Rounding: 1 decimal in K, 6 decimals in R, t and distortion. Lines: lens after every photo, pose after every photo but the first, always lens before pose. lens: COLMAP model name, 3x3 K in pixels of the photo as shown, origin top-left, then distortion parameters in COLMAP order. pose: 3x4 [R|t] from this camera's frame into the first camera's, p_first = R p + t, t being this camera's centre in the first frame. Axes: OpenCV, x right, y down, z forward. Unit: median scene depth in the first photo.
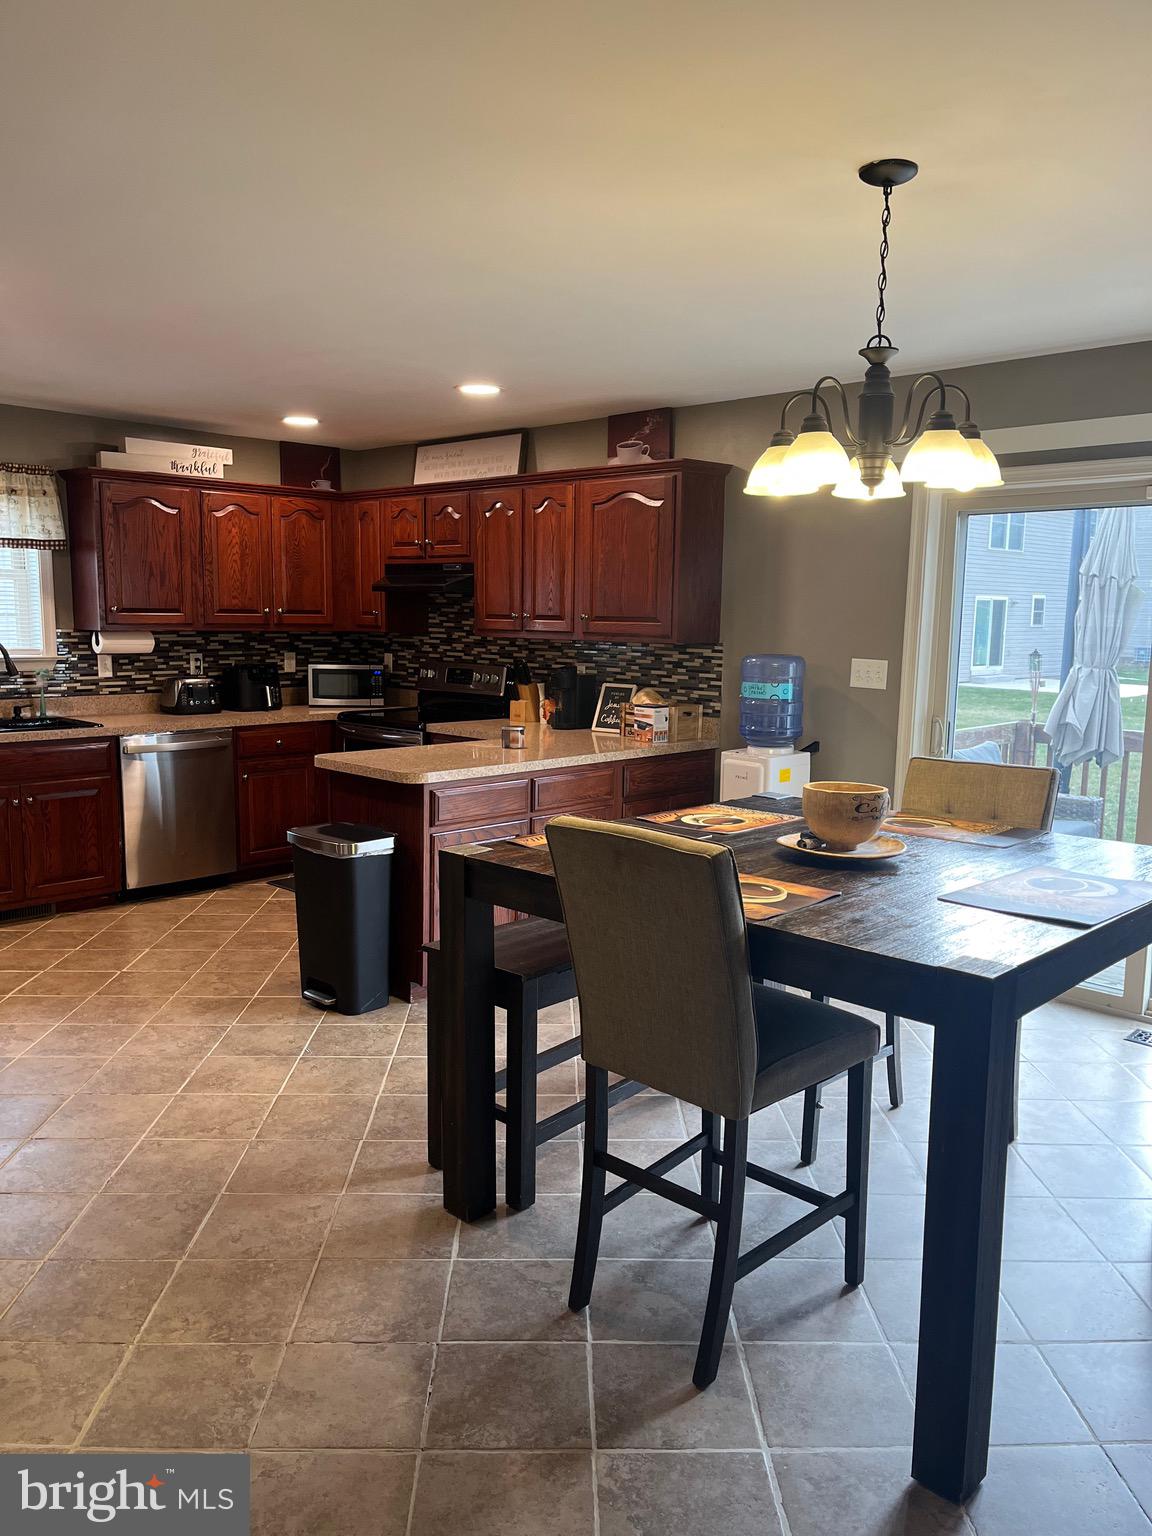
lens RADIAL K [[1171.8, 0, 566.4], [0, 1171.8, 781.2], [0, 0, 1]] dist [0.117078, -0.224636]
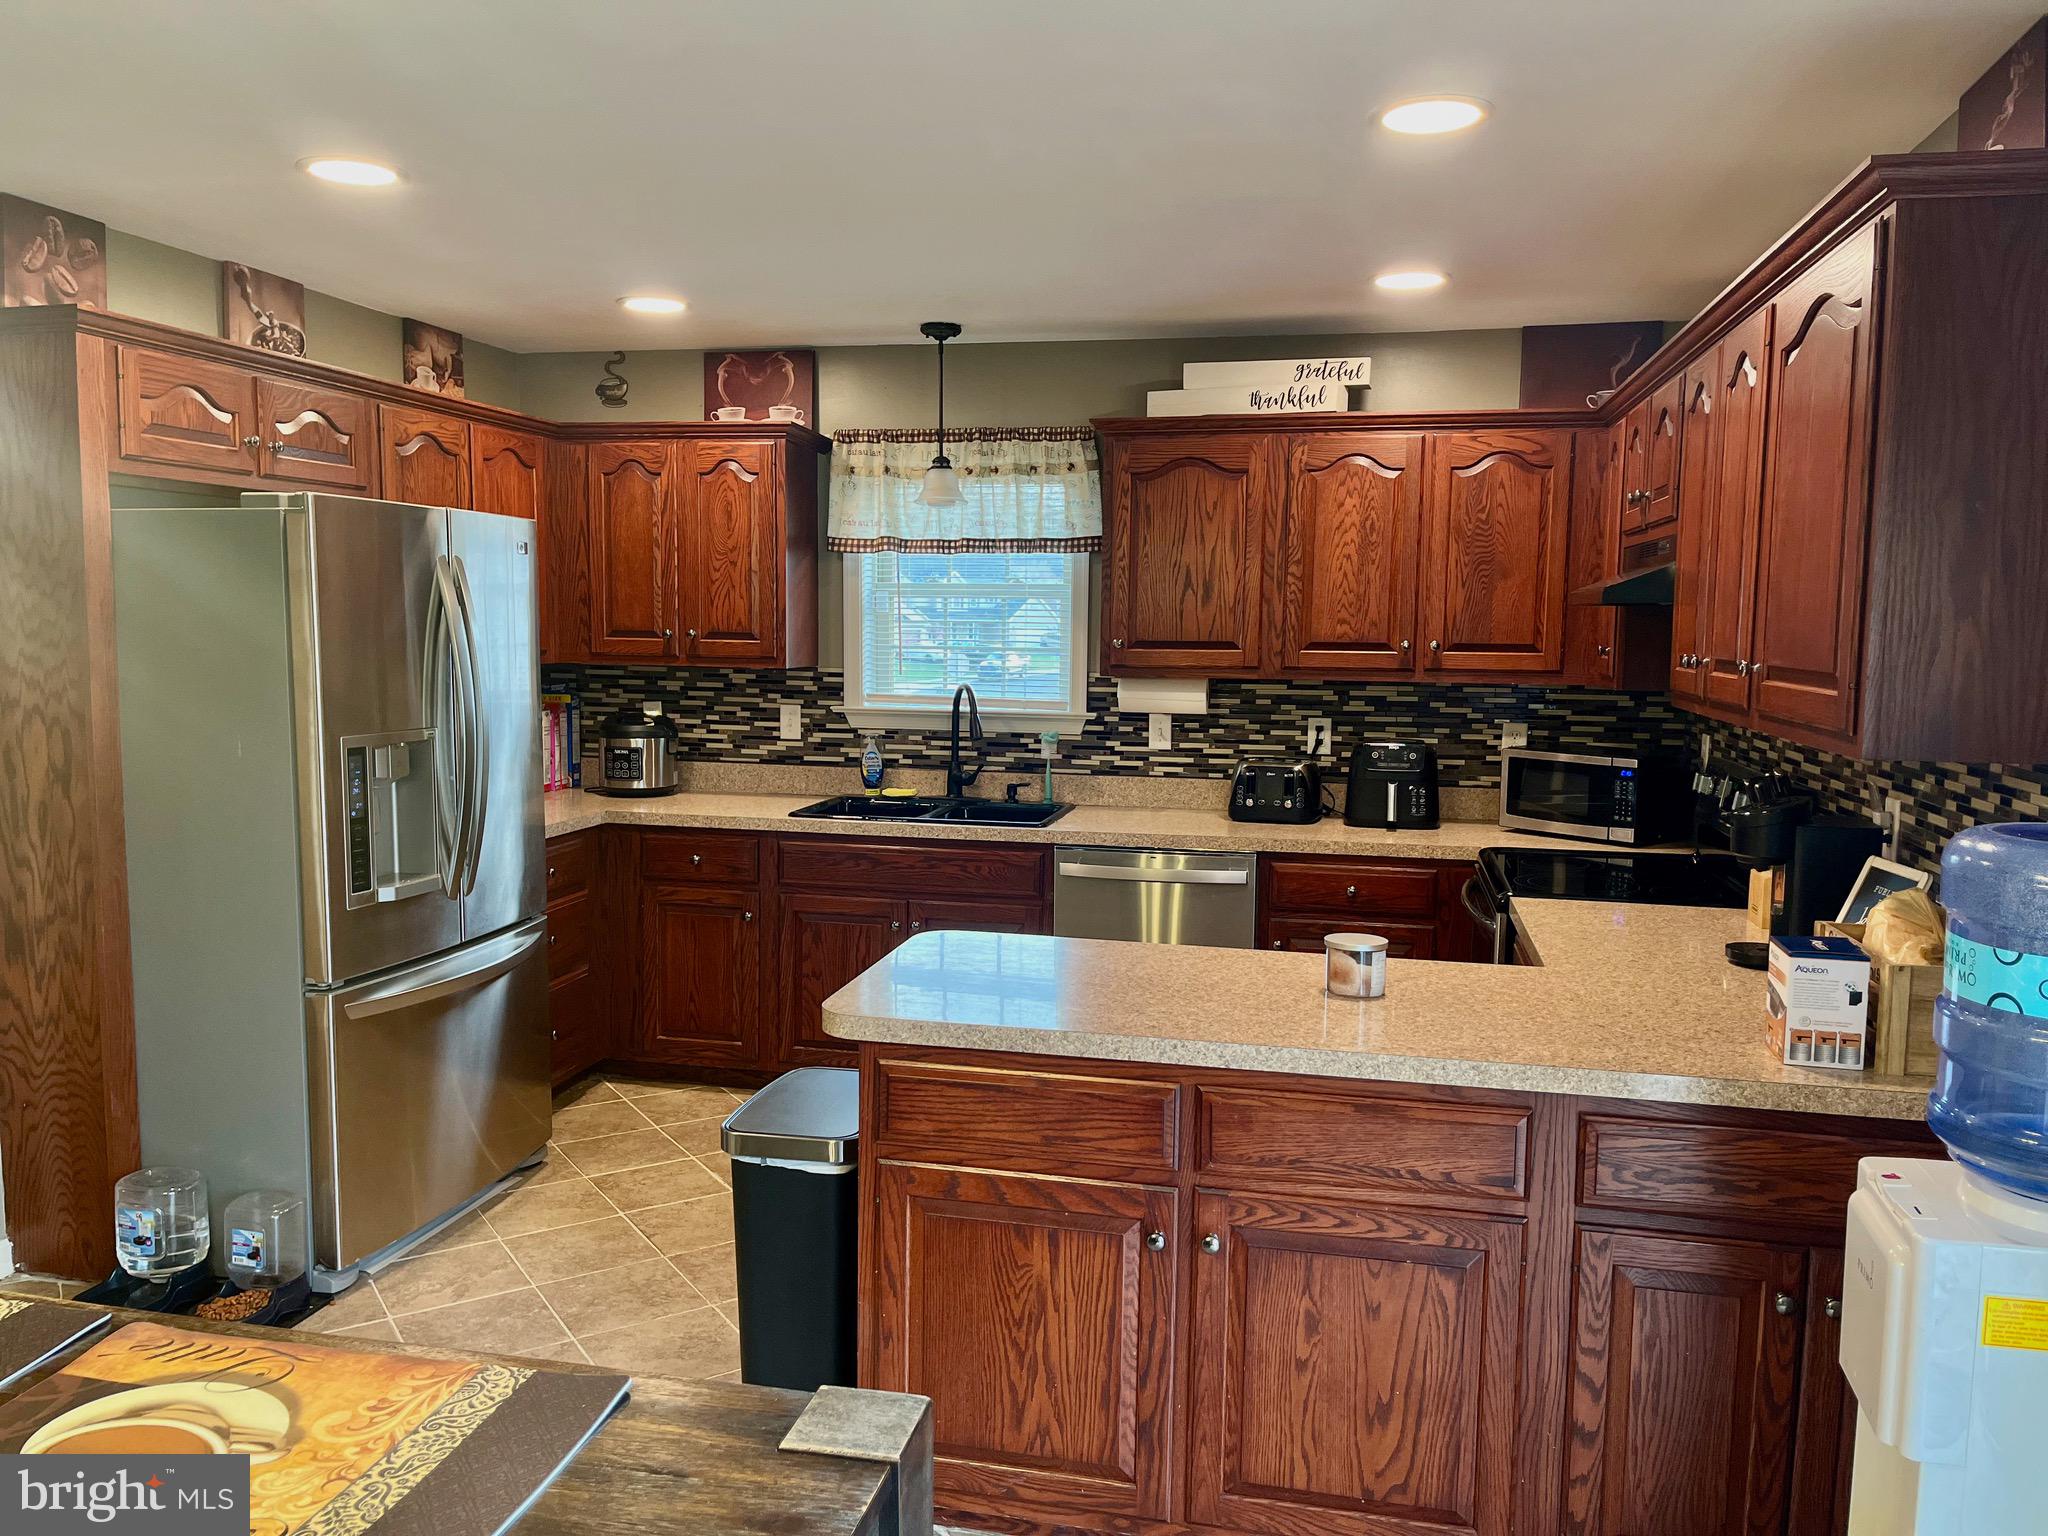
lens RADIAL K [[1545.0, 0, 1020.1], [0, 1545.0, 775.7], [0, 0, 1]] dist [0.071995, -0.110129]
pose [[0.528080, 0.079670, -0.845449, 0.270620], [-0.127042, 0.991797, 0.014109, -0.076838], [0.839638, 0.099957, 0.533870, 0.507118]]
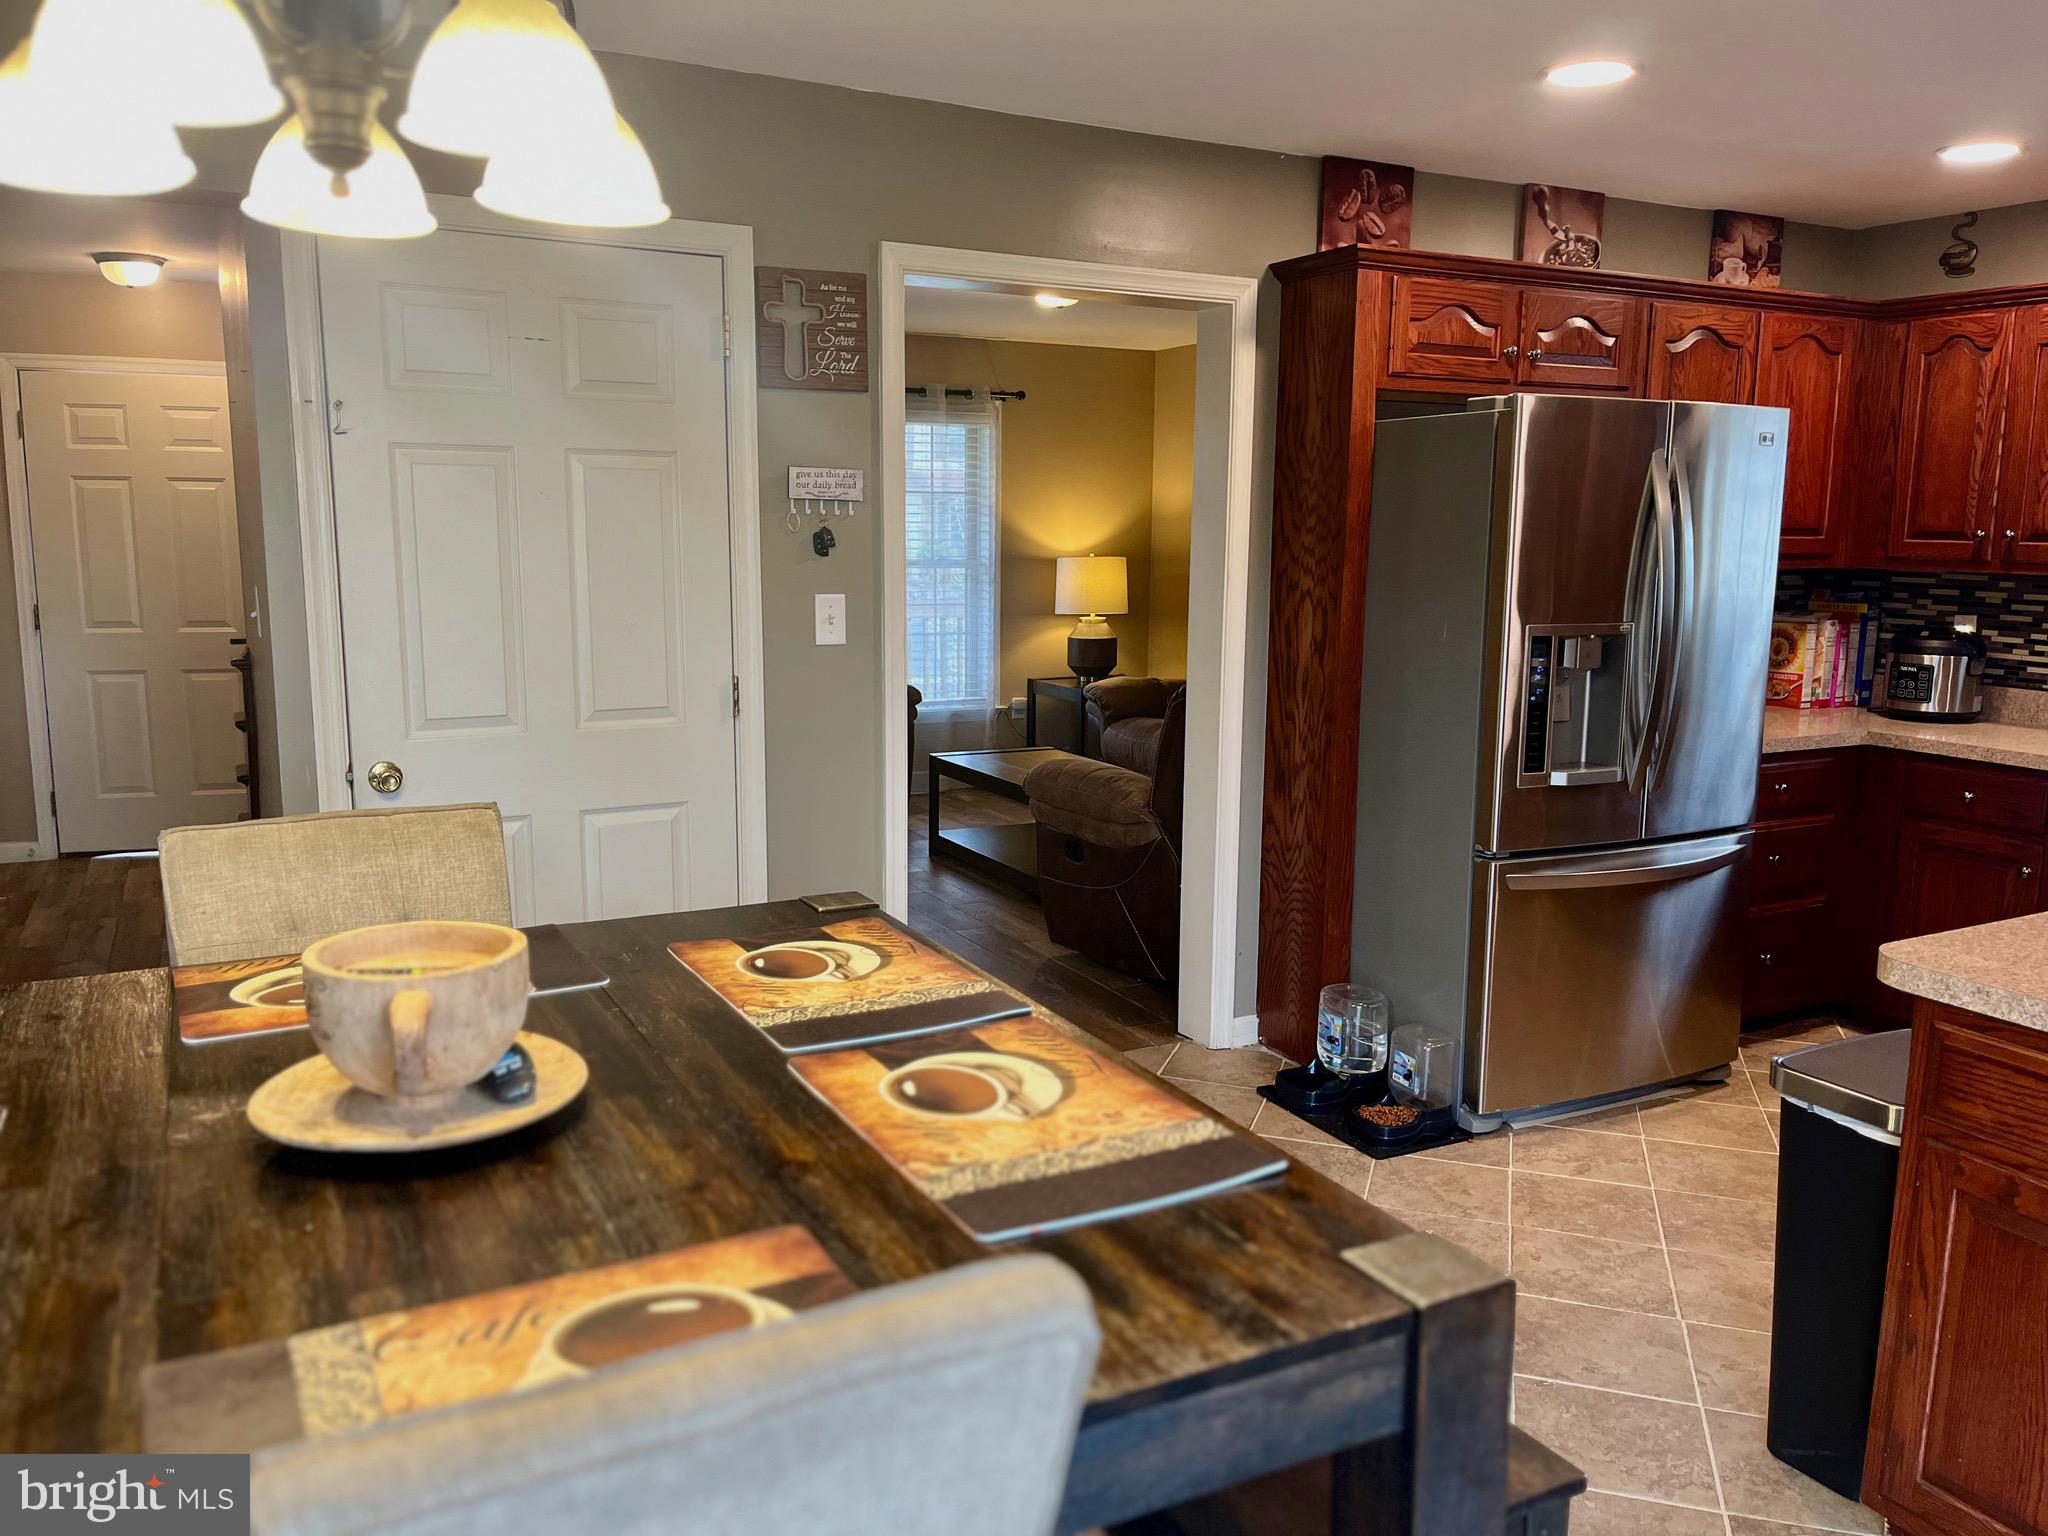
lens RADIAL K [[1538.1, 0, 1024.0], [0, 1538.1, 768.0], [0, 0, 1]] dist [0.074554, -0.108309]
pose [[-0.312553, 0.133593, -0.940459, 0.291491], [-0.150308, 0.970632, 0.187833, -0.080956], [0.937933, 0.200066, -0.283294, 0.595959]]
